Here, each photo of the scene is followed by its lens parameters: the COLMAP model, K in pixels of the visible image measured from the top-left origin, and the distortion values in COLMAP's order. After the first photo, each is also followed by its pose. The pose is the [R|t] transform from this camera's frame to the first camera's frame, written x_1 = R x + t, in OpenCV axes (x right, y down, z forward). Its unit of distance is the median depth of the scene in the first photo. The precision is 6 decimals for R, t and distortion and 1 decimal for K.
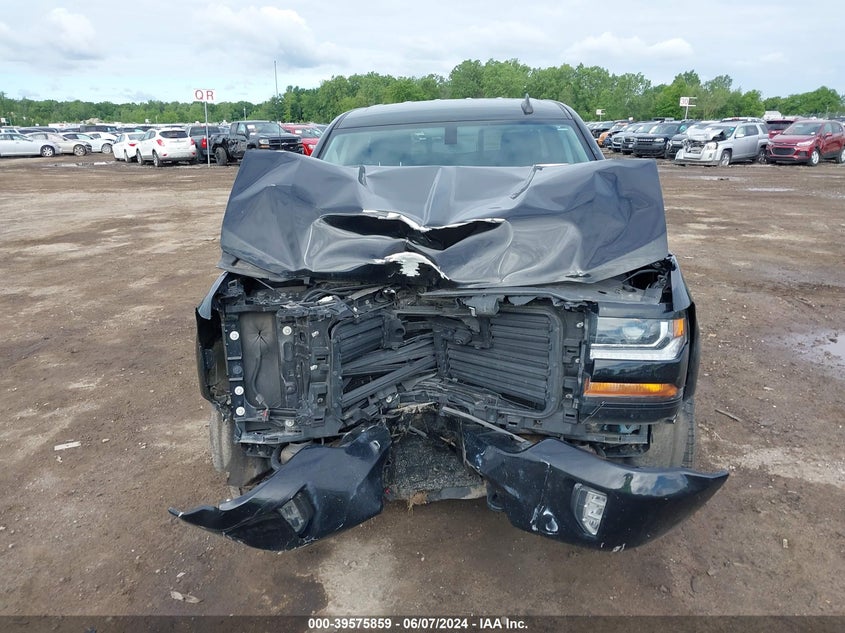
lens RADIAL K [[697.8, 0, 422.5], [0, 697.8, 316.5], [0, 0, 1]] dist [0.005805, 0.000732]
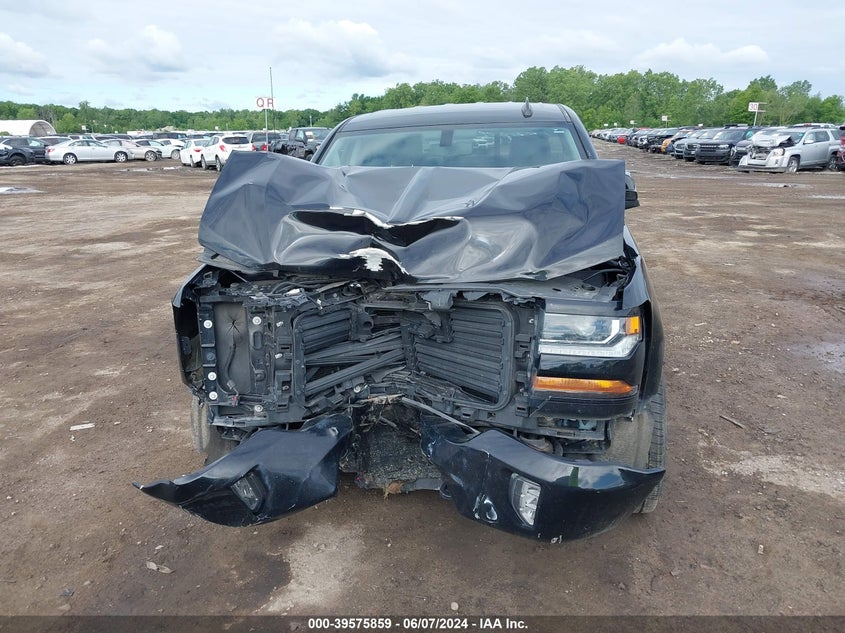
lens RADIAL K [[691.2, 0, 422.5], [0, 691.2, 316.5], [0, 0, 1]] dist [0.001858, 0.001490]
pose [[0.995933, 0.021413, -0.087514, 0.133537], [-0.022001, 0.999741, -0.005754, 0.013140], [0.087368, 0.007656, 0.996147, -0.020193]]
